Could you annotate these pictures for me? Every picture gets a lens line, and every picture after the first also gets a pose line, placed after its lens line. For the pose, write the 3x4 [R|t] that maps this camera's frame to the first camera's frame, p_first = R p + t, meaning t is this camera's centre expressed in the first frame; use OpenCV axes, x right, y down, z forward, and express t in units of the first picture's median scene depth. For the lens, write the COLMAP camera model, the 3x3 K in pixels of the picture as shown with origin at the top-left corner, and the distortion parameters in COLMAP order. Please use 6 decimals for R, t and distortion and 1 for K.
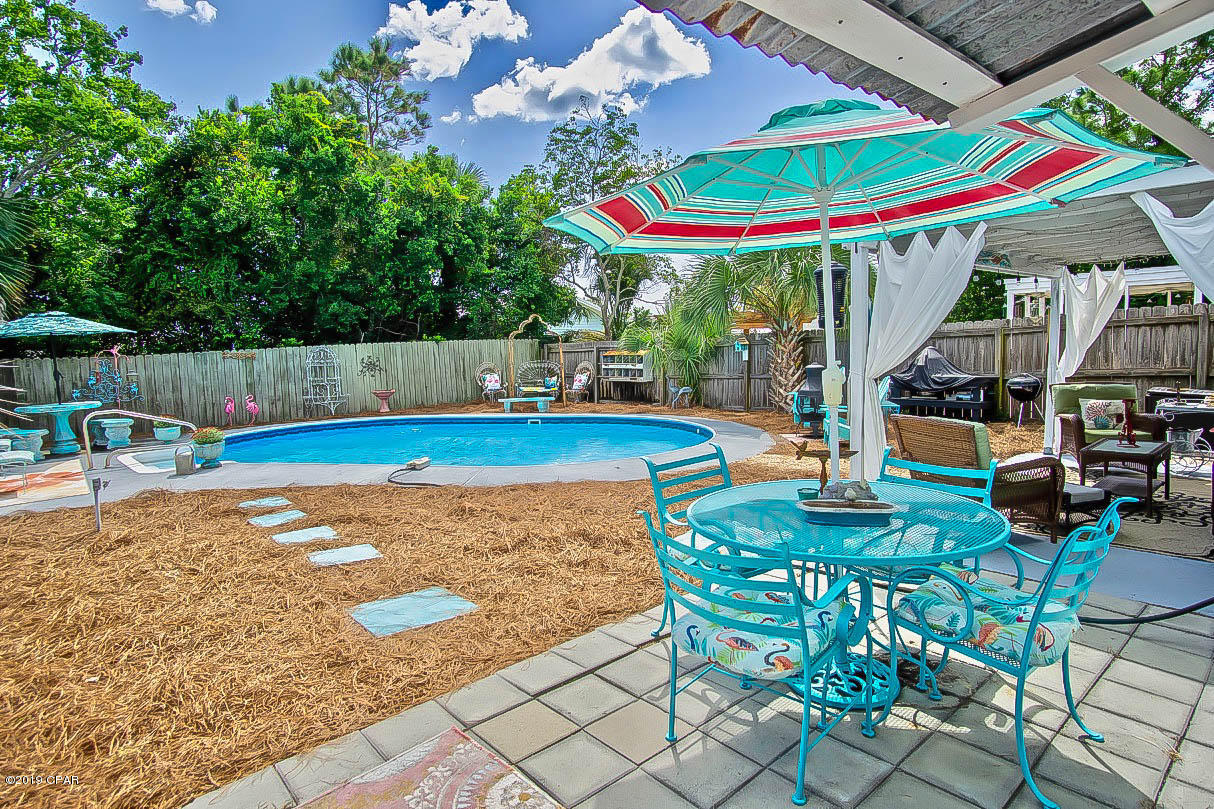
lens RADIAL K [[651.8, 0, 603.8], [0, 651.8, 409.4], [0, 0, 1]] dist [-0.034045, 0.009287]
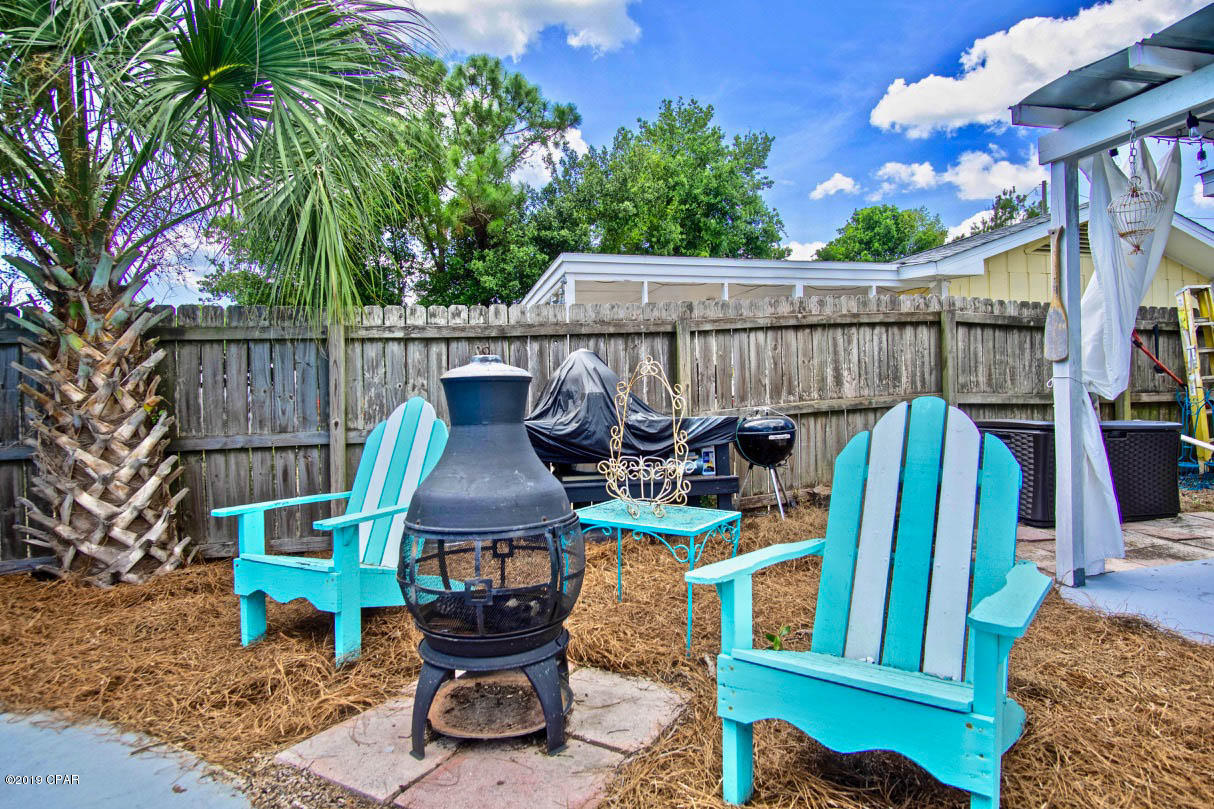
lens RADIAL K [[651.8, 0, 598.5], [0, 651.8, 398.6], [0, 0, 1]] dist [-0.034045, 0.009287]
pose [[0.445230, 0.019915, 0.895195, 0.125209], [0.100033, 0.992388, -0.071829, -0.030990], [-0.889811, 0.121529, 0.439848, 0.688565]]
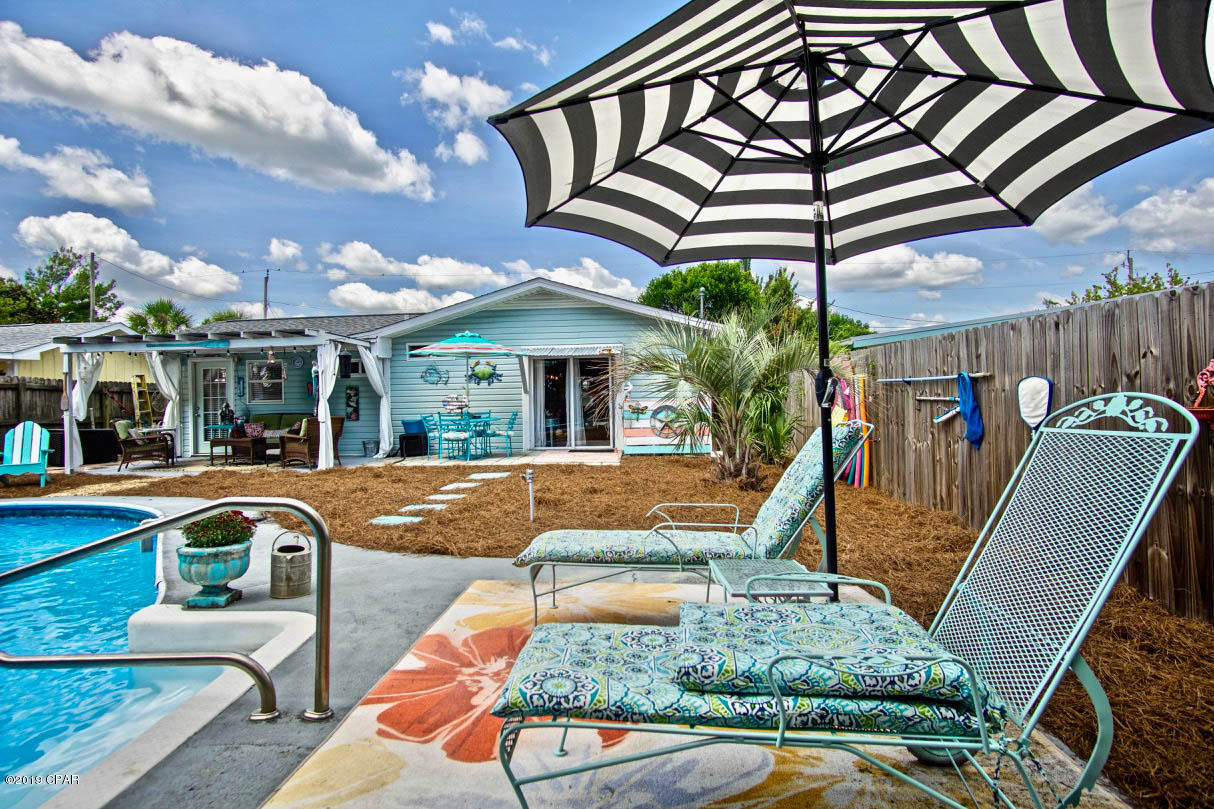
lens RADIAL K [[651.8, 0, 606.2], [0, 651.8, 424.5], [0, 0, 1]] dist [-0.034045, 0.009287]
pose [[-0.720868, 0.019297, 0.692804, -0.729635], [0.113804, 0.989340, 0.090857, -0.021666], [-0.683665, 0.144340, -0.715380, 0.760993]]
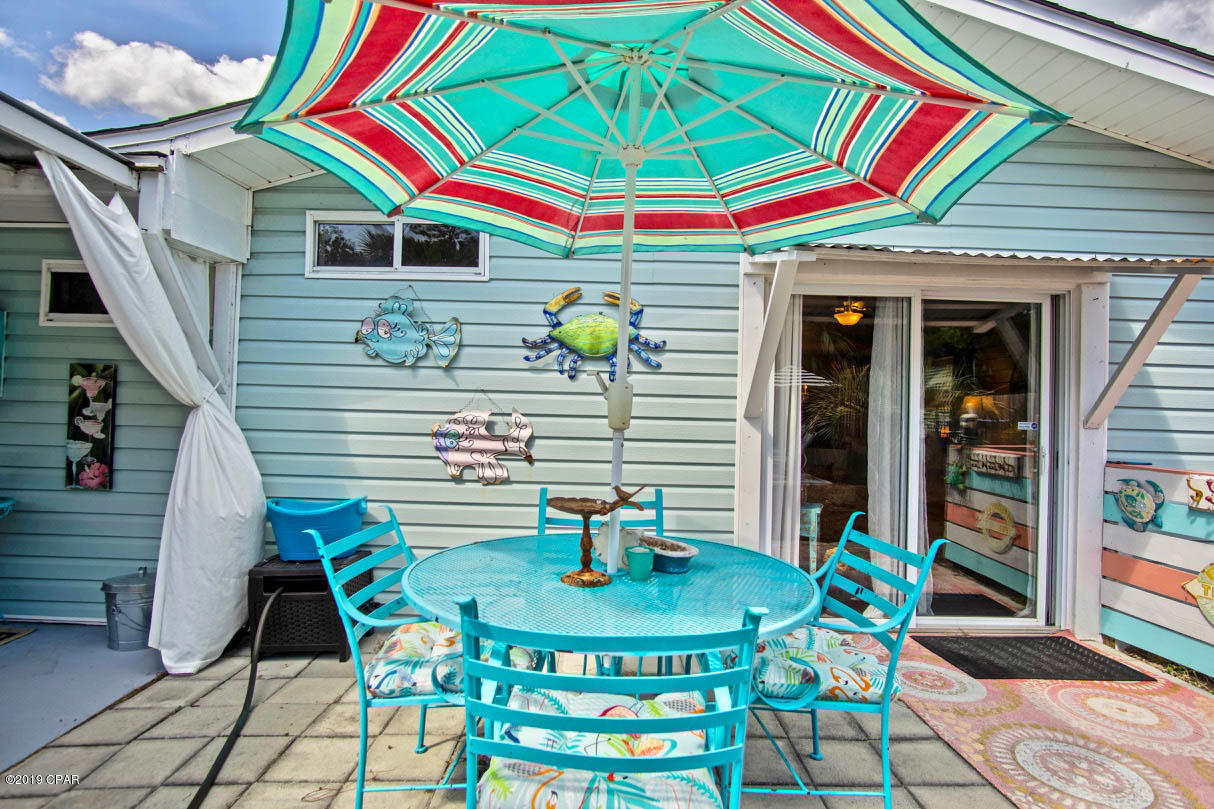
lens RADIAL K [[651.8, 0, 606.3], [0, 651.8, 408.9], [0, 0, 1]] dist [-0.034045, 0.009287]
pose [[-0.762543, 0.017056, 0.646713, -0.024981], [0.066911, 0.996371, 0.052617, -0.013493], [-0.643468, 0.083395, -0.760916, 0.333486]]
